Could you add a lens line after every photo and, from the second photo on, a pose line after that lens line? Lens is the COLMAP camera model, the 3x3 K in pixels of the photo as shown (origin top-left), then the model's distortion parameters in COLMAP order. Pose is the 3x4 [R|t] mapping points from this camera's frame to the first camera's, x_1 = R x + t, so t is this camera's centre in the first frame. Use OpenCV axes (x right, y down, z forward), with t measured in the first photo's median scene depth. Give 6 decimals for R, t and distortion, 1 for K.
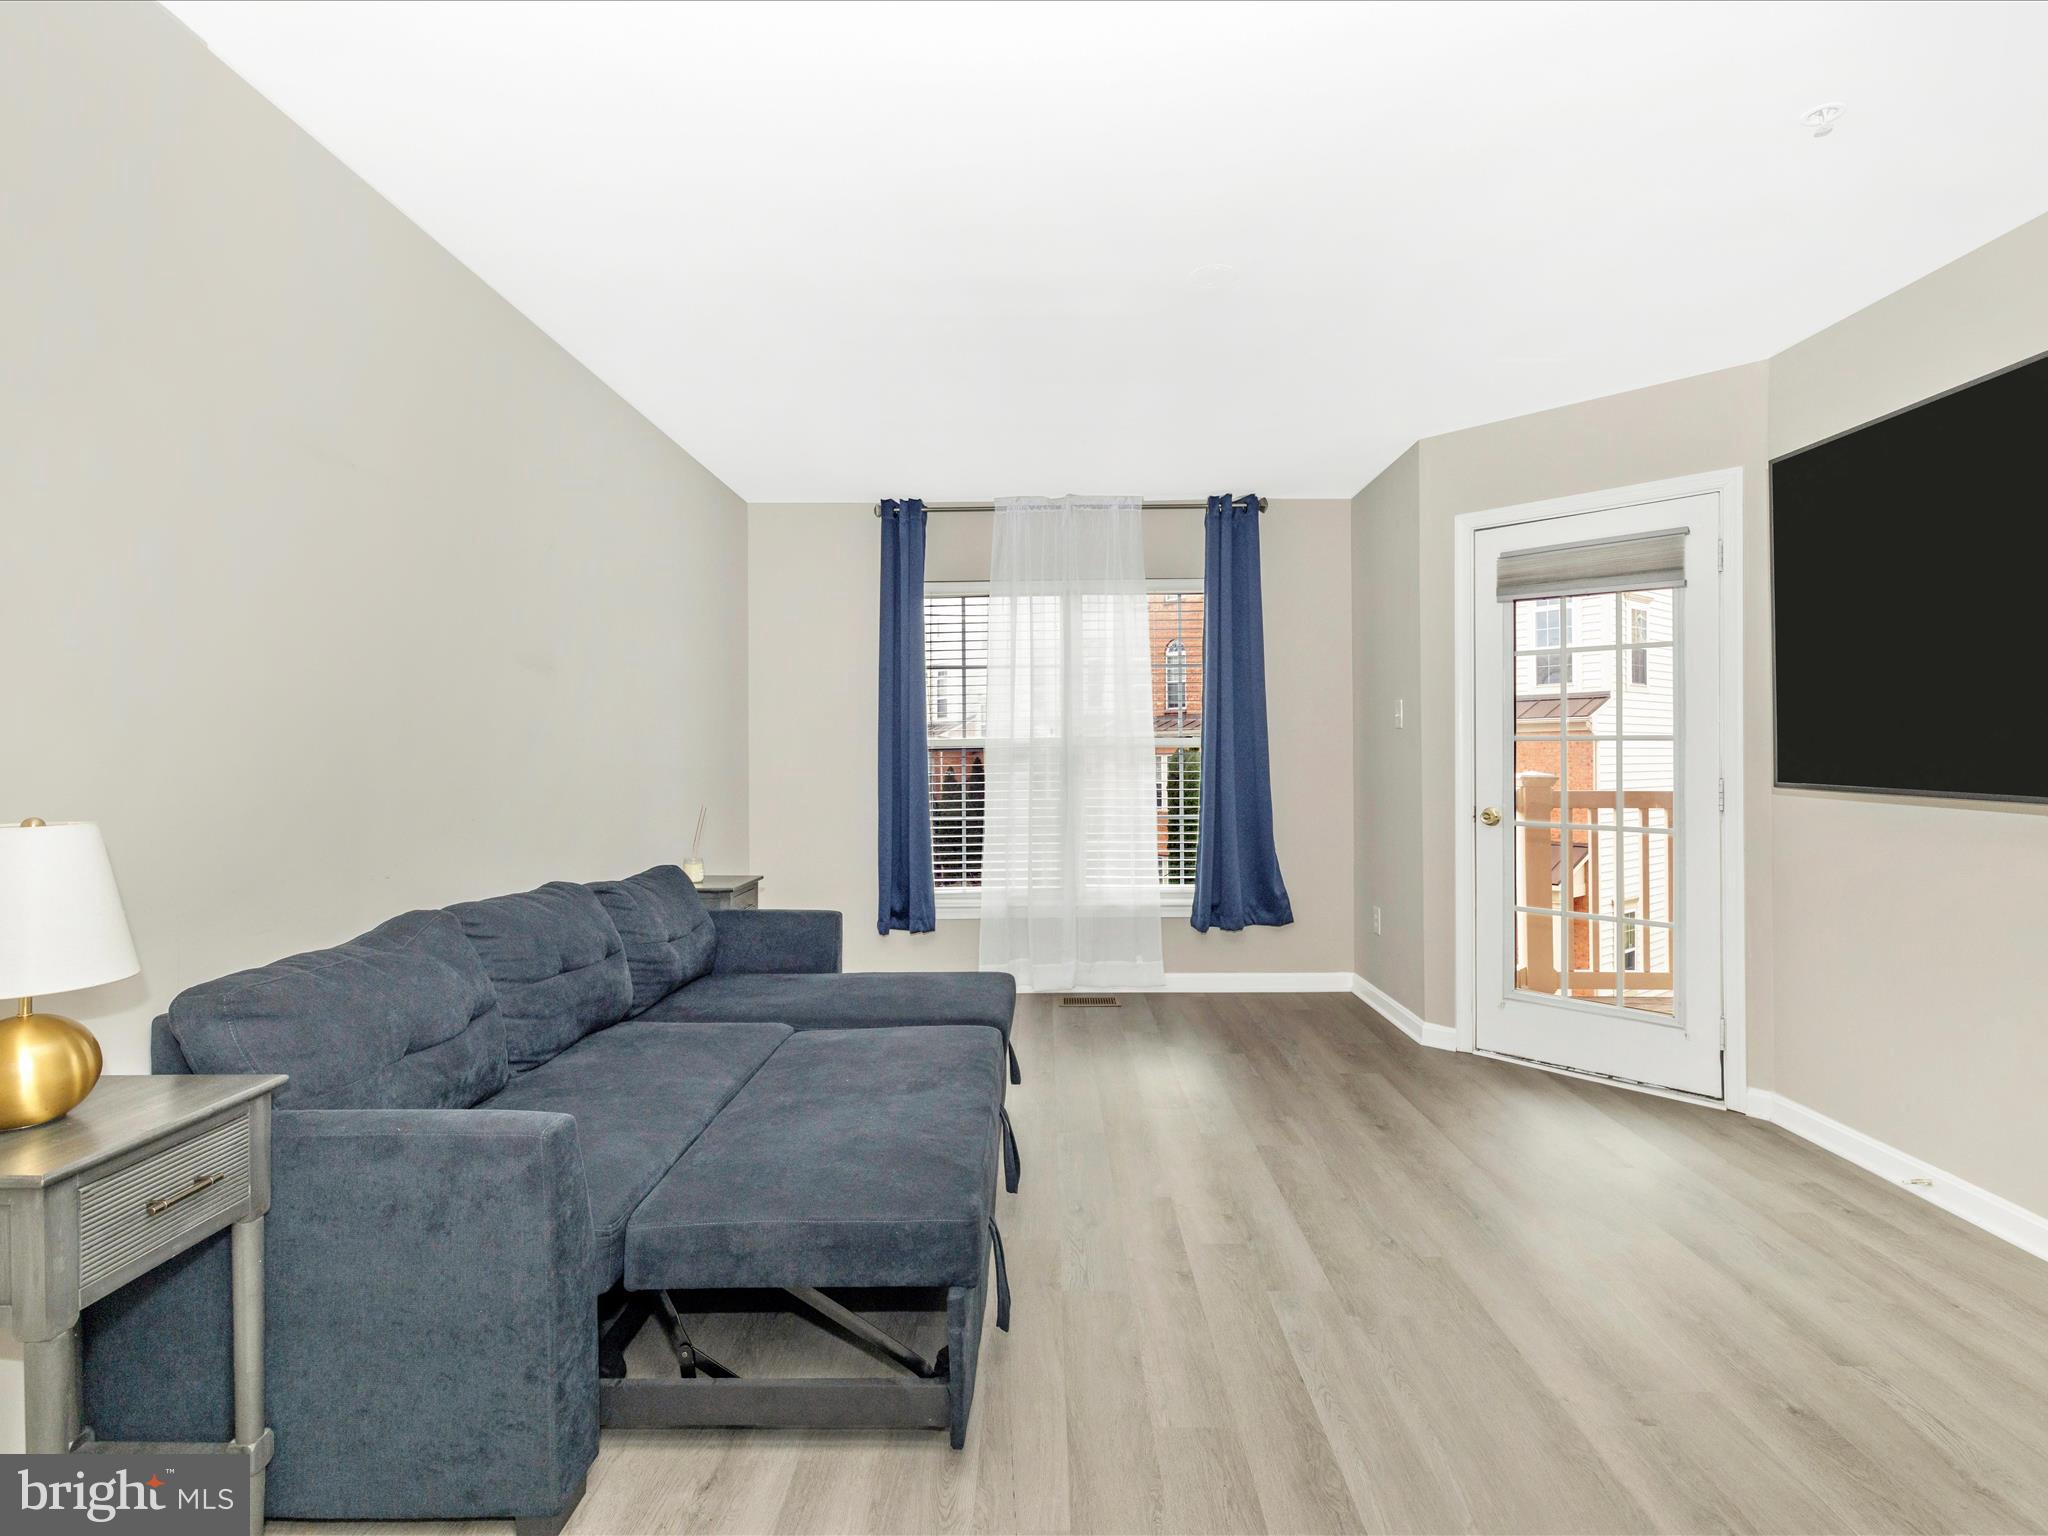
lens RADIAL K [[984.8, 0, 1012.7], [0, 984.8, 771.8], [0, 0, 1]] dist [-0.011358, 0.003088]
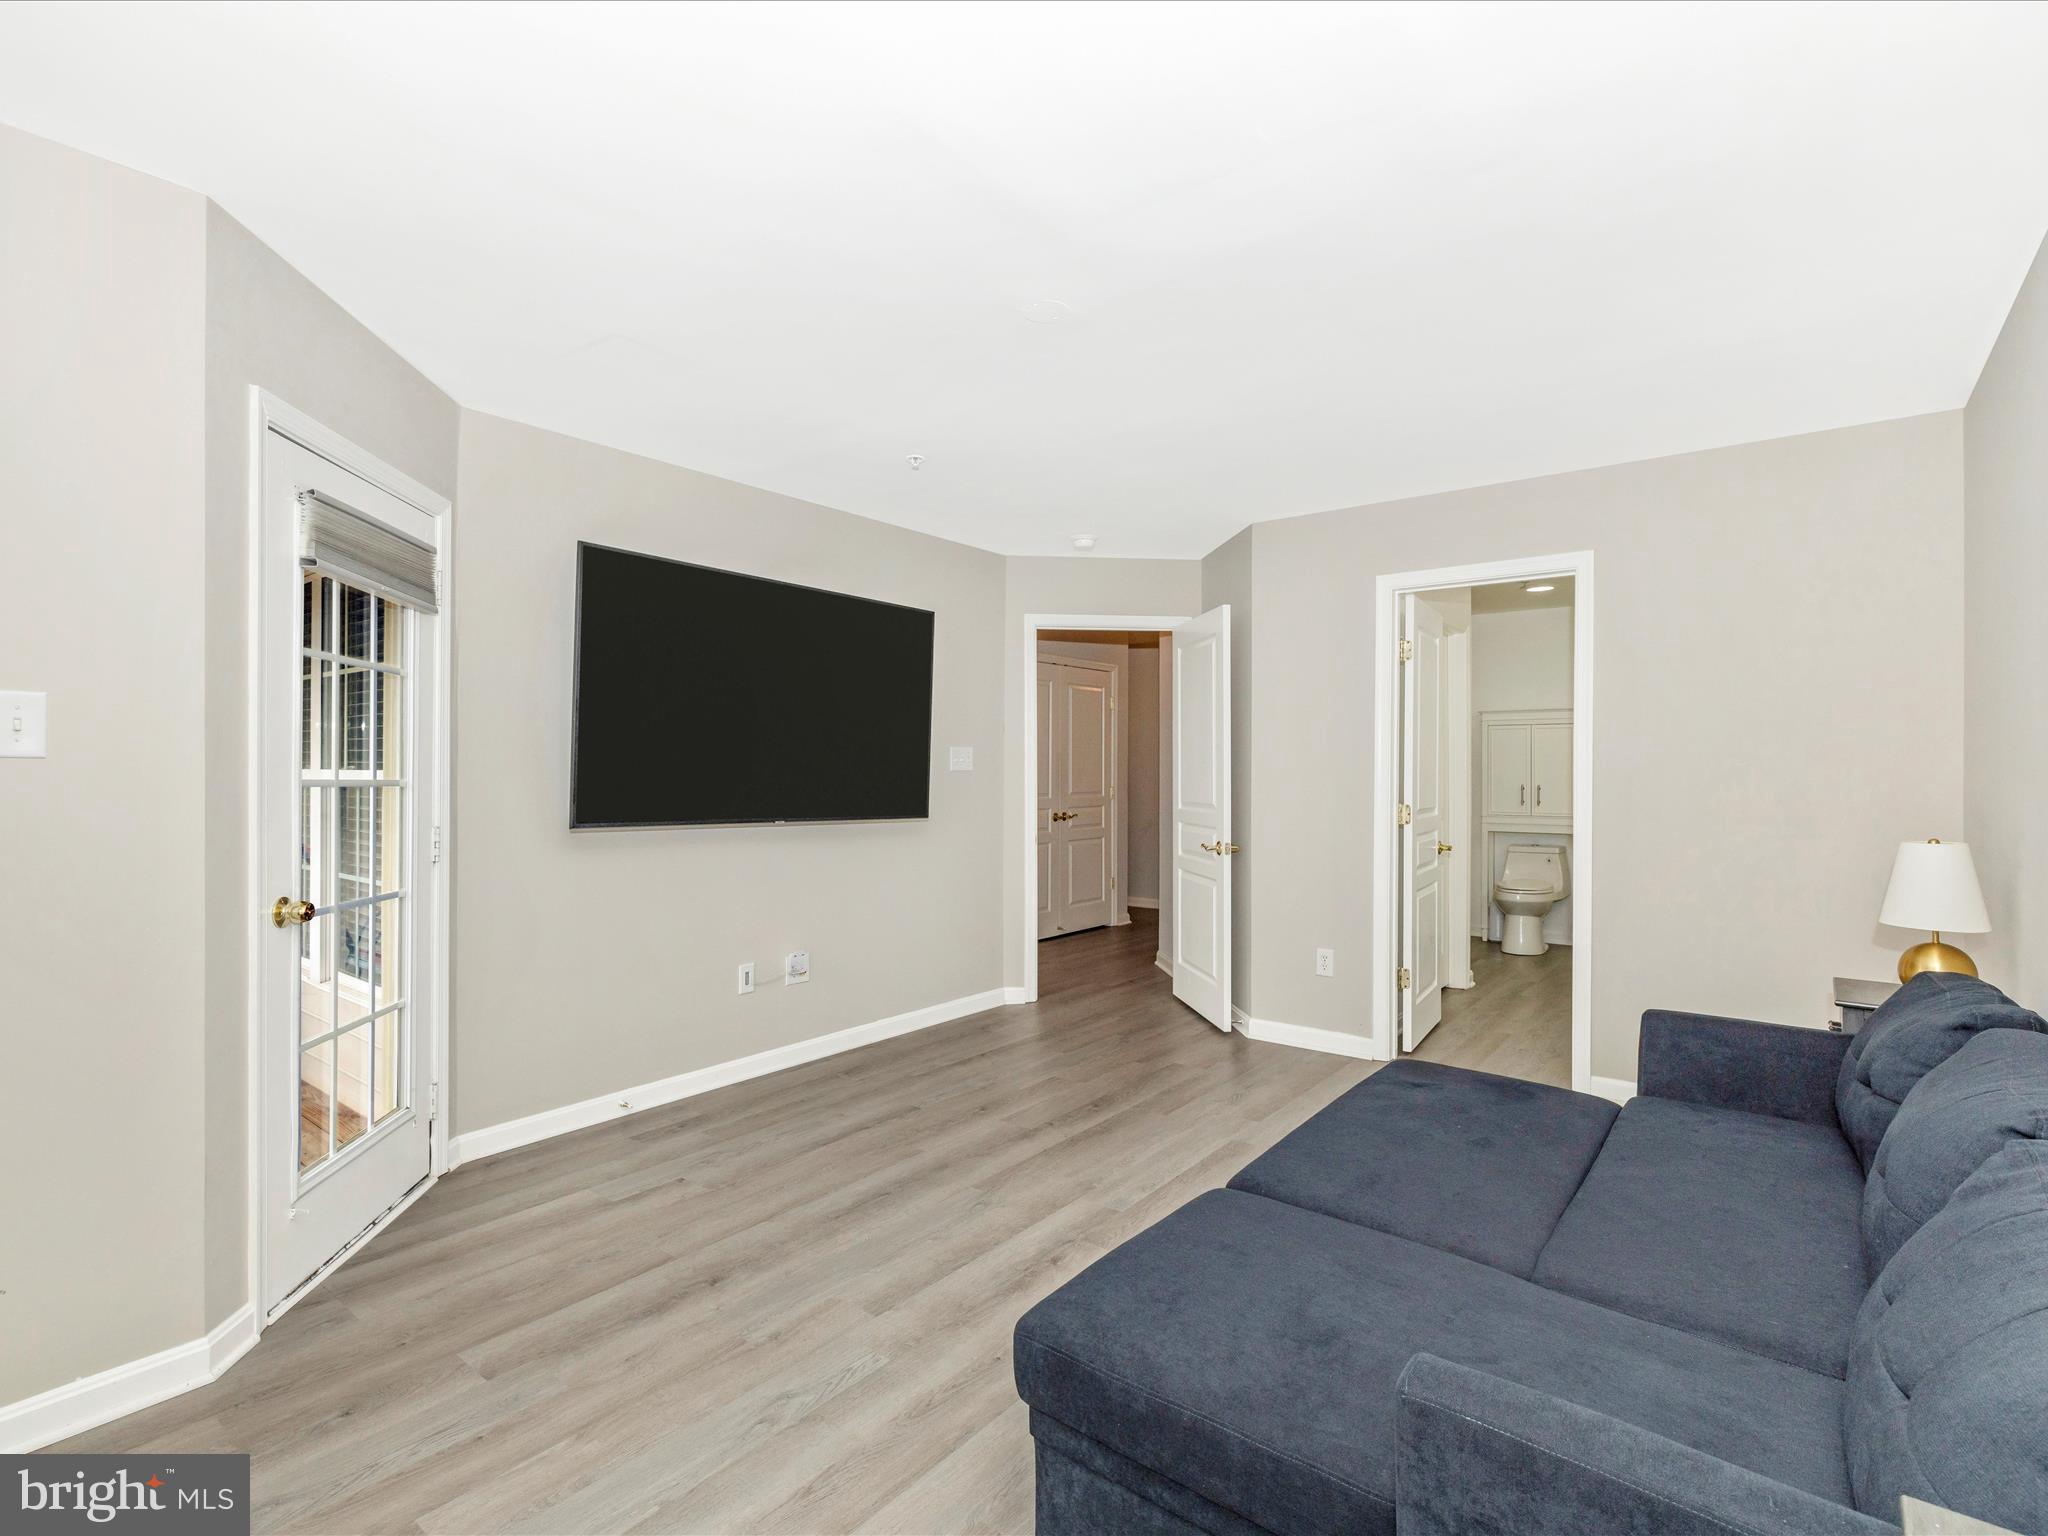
lens RADIAL K [[984.8, 0, 1042.3], [0, 984.8, 772.7], [0, 0, 1]] dist [-0.011358, 0.003088]
pose [[-0.812184, 0.001824, 0.583399, -0.190233], [0.010161, 0.999888, 0.011018, -0.032202], [-0.583313, 0.014877, -0.812111, 0.957182]]
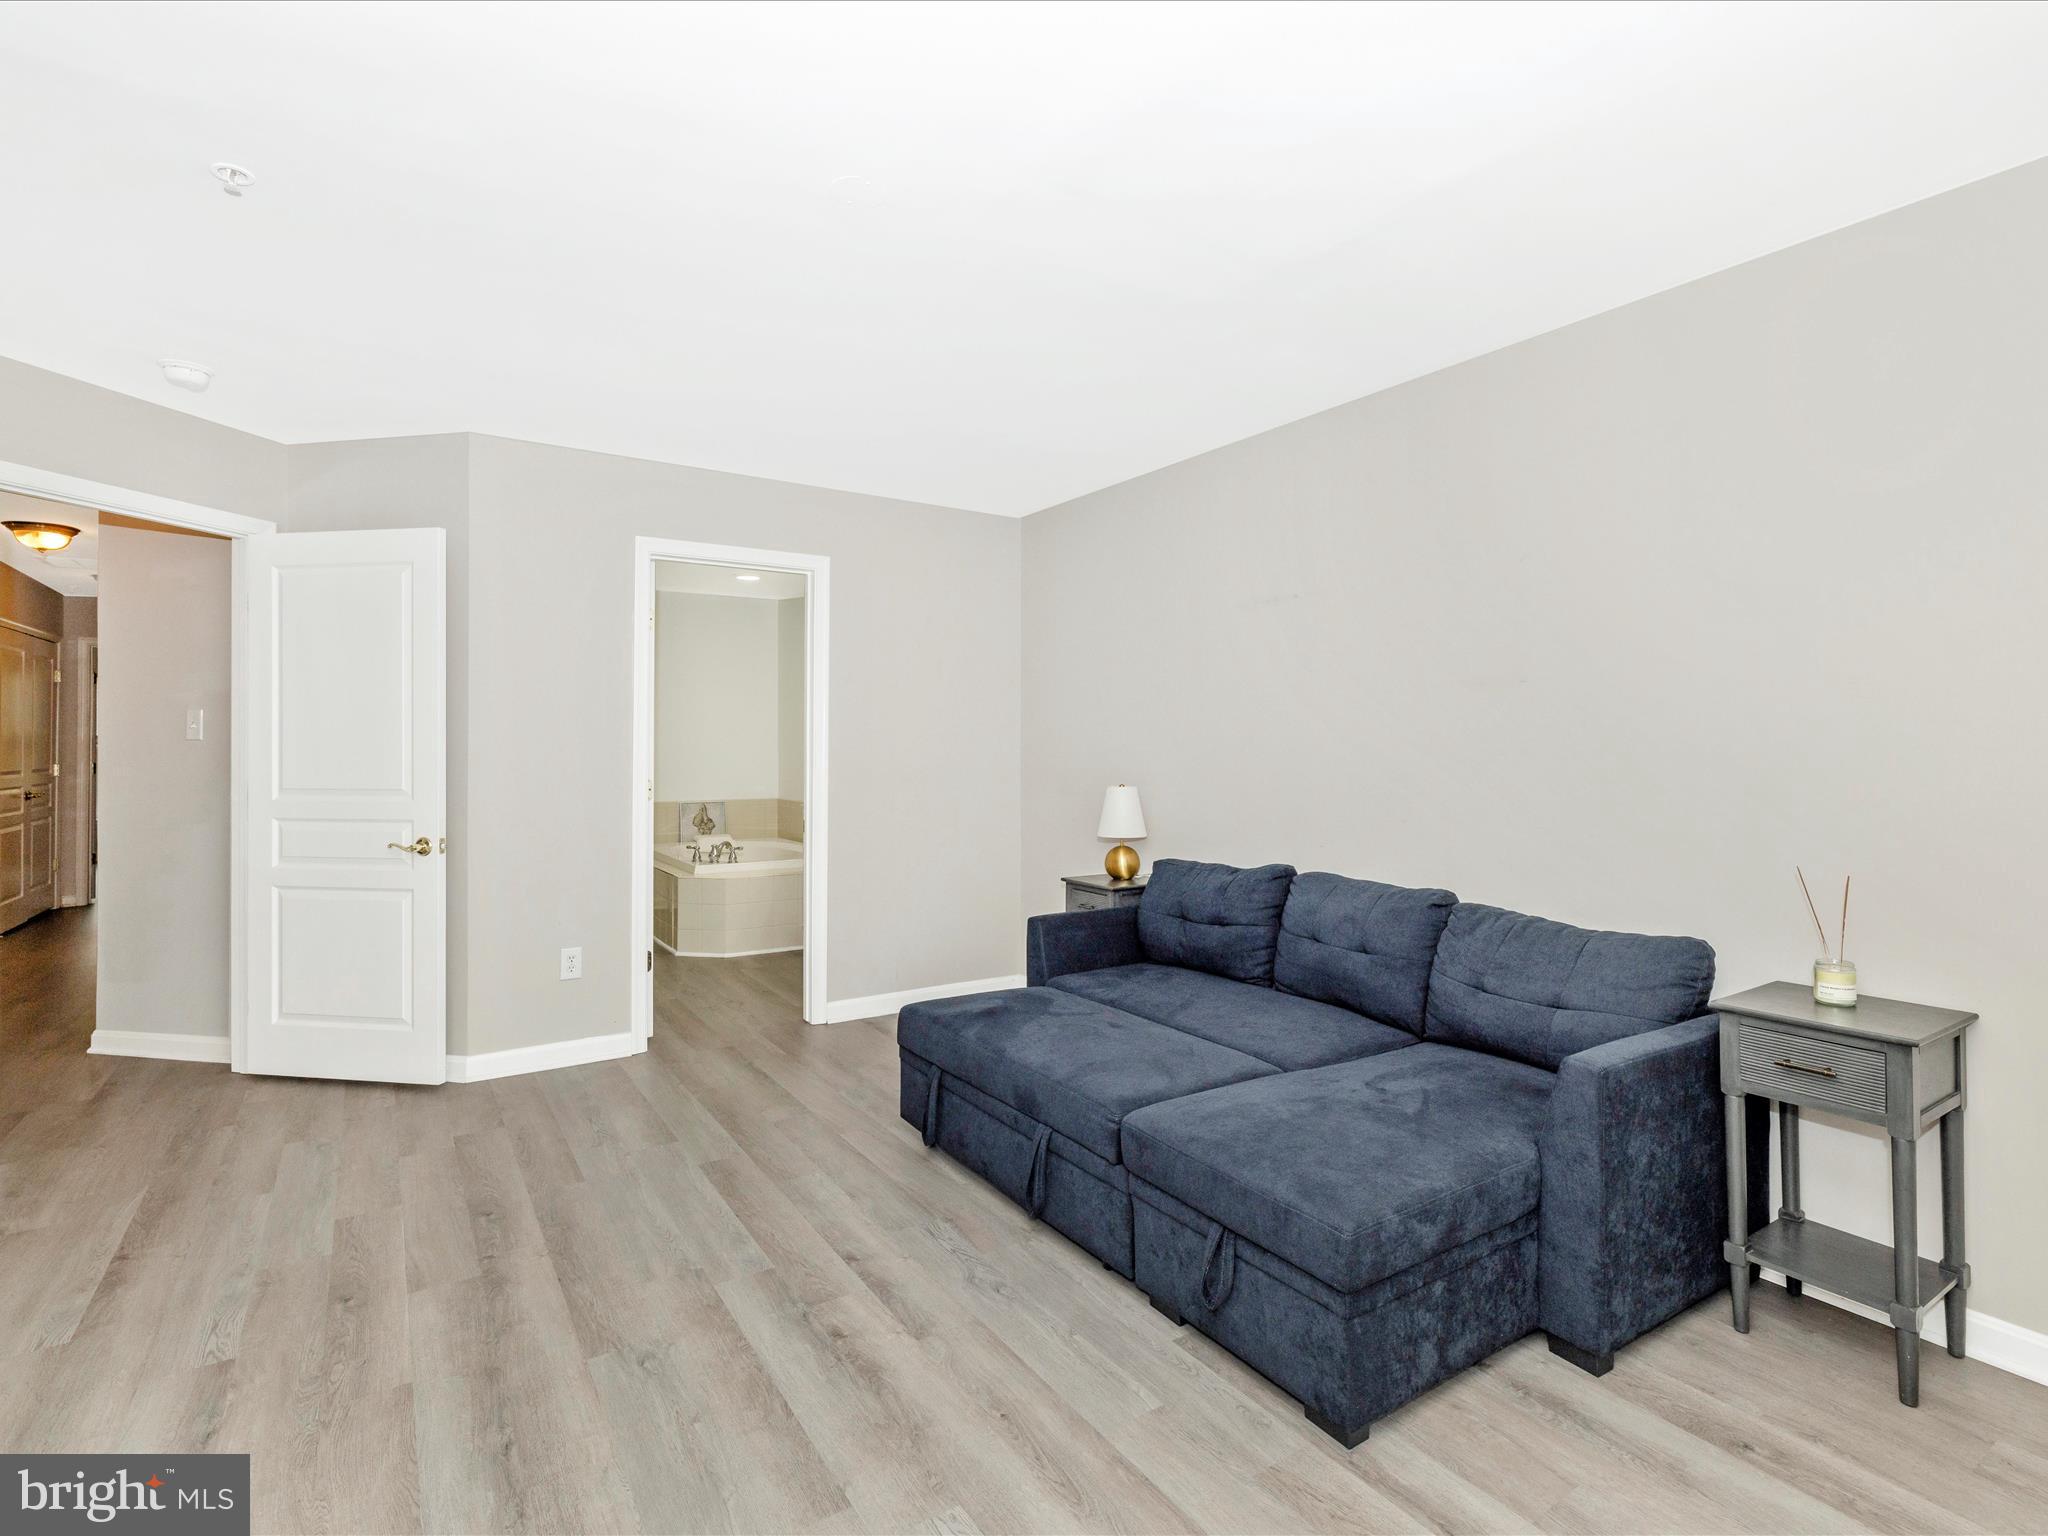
lens RADIAL K [[984.8, 0, 1038.7], [0, 984.8, 748.5], [0, 0, 1]] dist [-0.011358, 0.003088]
pose [[-0.811937, 0.008175, -0.583688, 0.296926], [-0.002492, 0.999844, 0.017470, -0.032787], [0.583740, 0.015640, -0.811790, 0.930746]]
